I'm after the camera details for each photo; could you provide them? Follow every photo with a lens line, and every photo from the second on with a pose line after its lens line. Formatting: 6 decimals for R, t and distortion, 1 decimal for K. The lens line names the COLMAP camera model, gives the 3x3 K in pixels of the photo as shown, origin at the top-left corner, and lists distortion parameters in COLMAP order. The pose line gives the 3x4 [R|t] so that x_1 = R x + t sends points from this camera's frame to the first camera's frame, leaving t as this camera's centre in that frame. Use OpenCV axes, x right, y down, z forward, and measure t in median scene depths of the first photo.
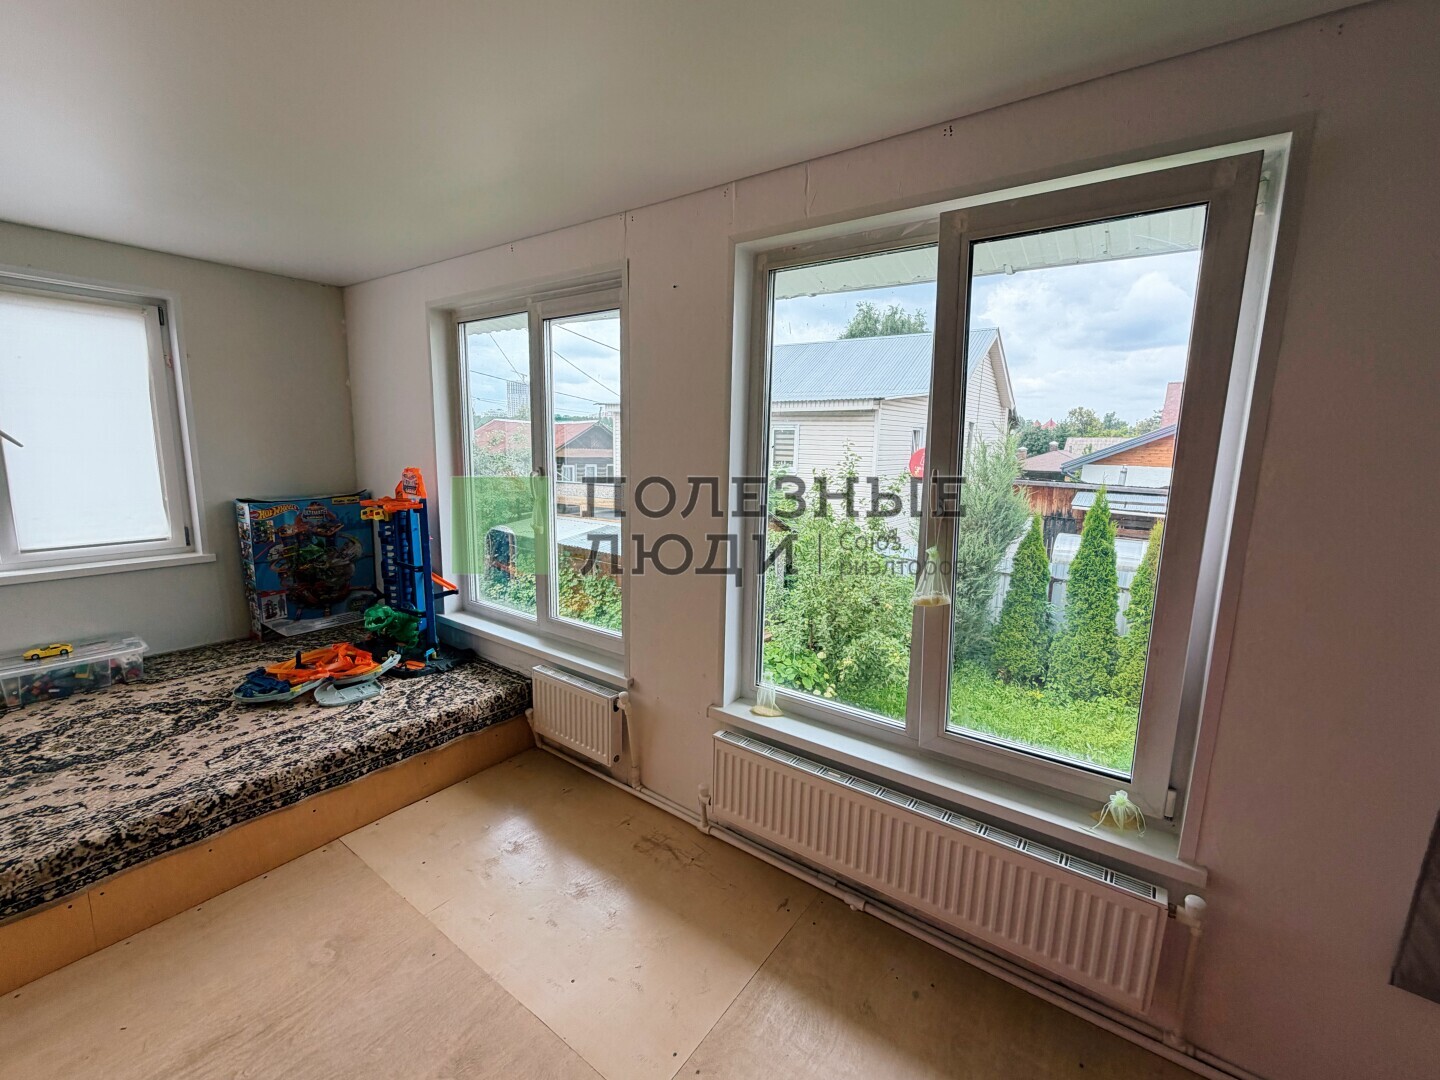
lens RADIAL K [[617.7, 0, 720.0], [0, 617.7, 540.0], [0, 0, 1]] dist [0.003805, -0.000161]
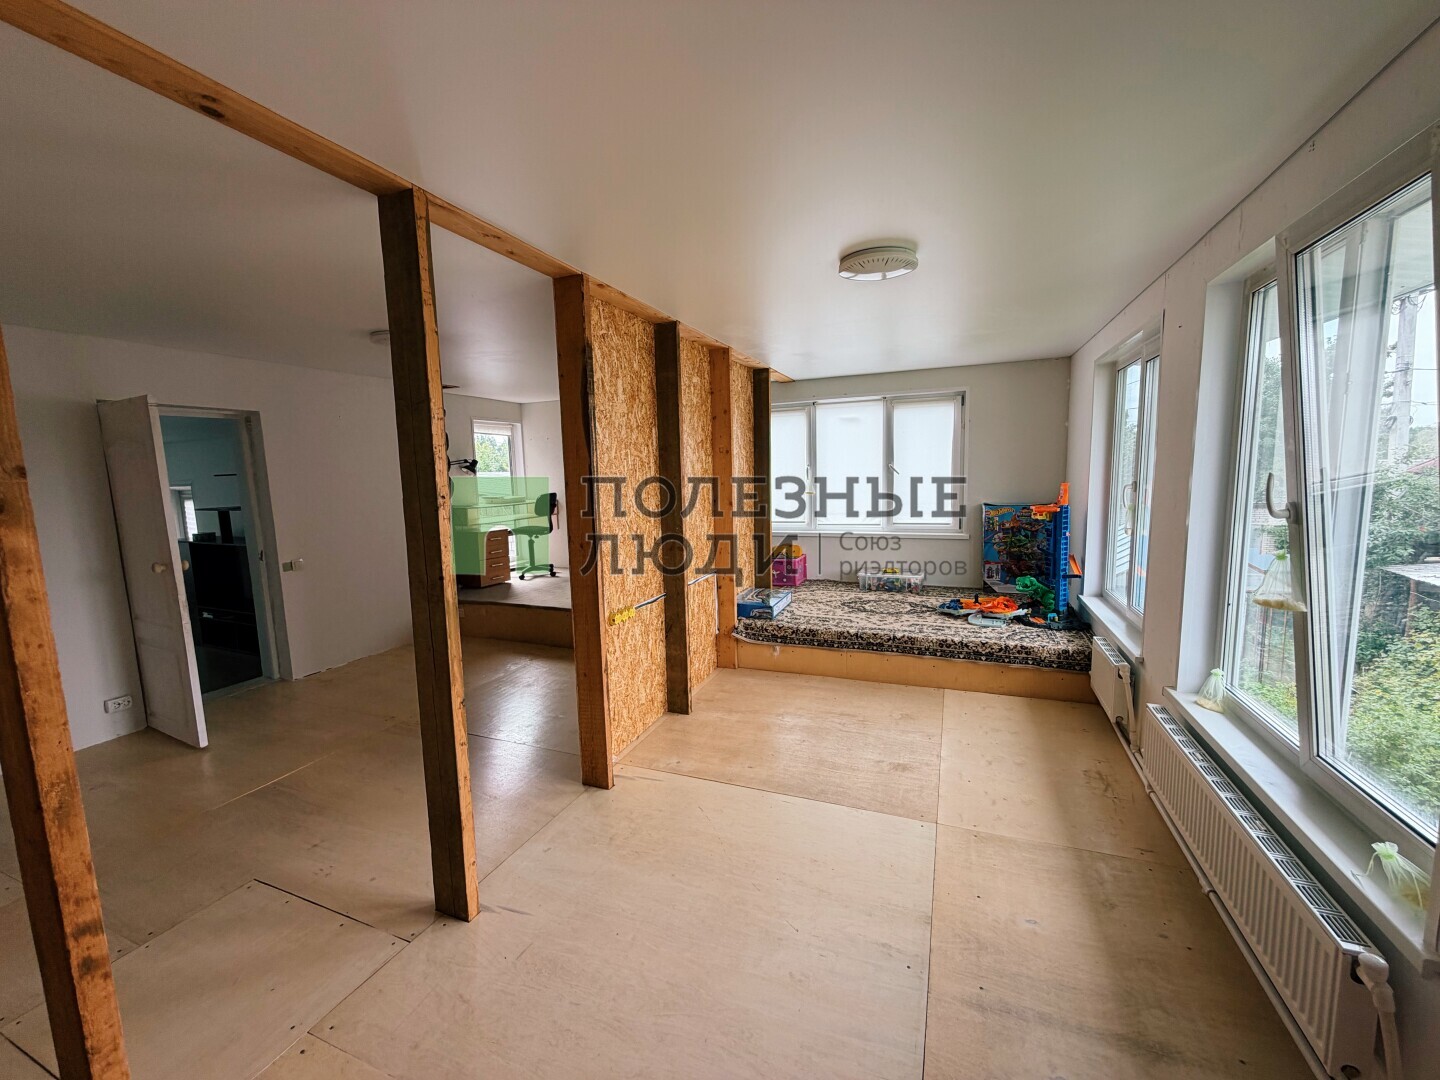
lens RADIAL K [[572.4, 0, 723.1], [0, 572.4, 538.7], [0, 0, 1]] dist [0.000521, -0.000245]
pose [[0.255647, 0.085946, -0.962942, 0.686873], [-0.122303, 0.990913, 0.055973, 0.035814], [0.959003, 0.103461, 0.263836, -0.081093]]
